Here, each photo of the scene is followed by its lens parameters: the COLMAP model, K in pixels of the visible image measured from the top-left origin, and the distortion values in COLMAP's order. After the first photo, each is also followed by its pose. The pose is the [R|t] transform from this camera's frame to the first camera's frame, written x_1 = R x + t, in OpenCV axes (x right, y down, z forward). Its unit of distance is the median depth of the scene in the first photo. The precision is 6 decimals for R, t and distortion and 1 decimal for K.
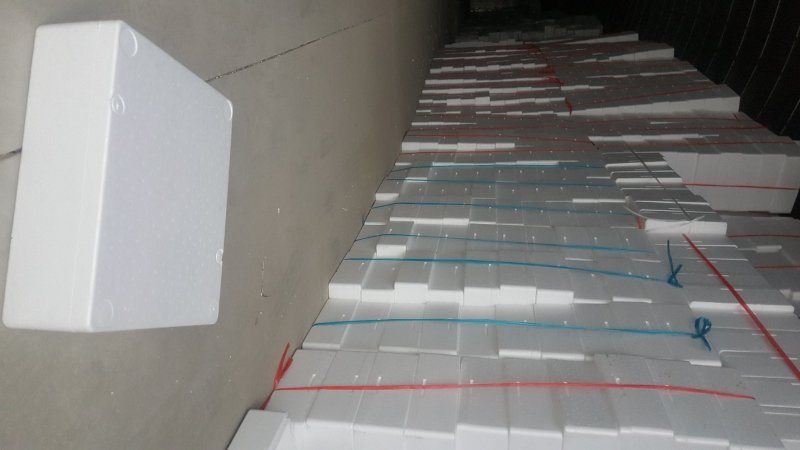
lens RADIAL K [[580.3, 0, 400.0], [0, 580.3, 225.0], [0, 0, 1]] dist [0.151842, -0.250500]
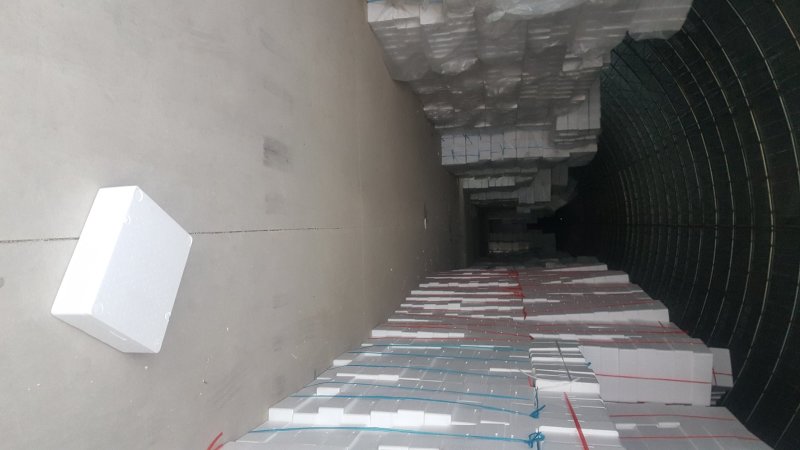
lens RADIAL K [[580.3, 0, 400.0], [0, 580.3, 225.0], [0, 0, 1]] dist [0.151842, -0.250500]
pose [[0.997821, 0.022987, -0.061851, 0.126307], [-0.045122, 0.921637, -0.385422, 0.115832], [0.048145, 0.387373, 0.920665, -0.182868]]
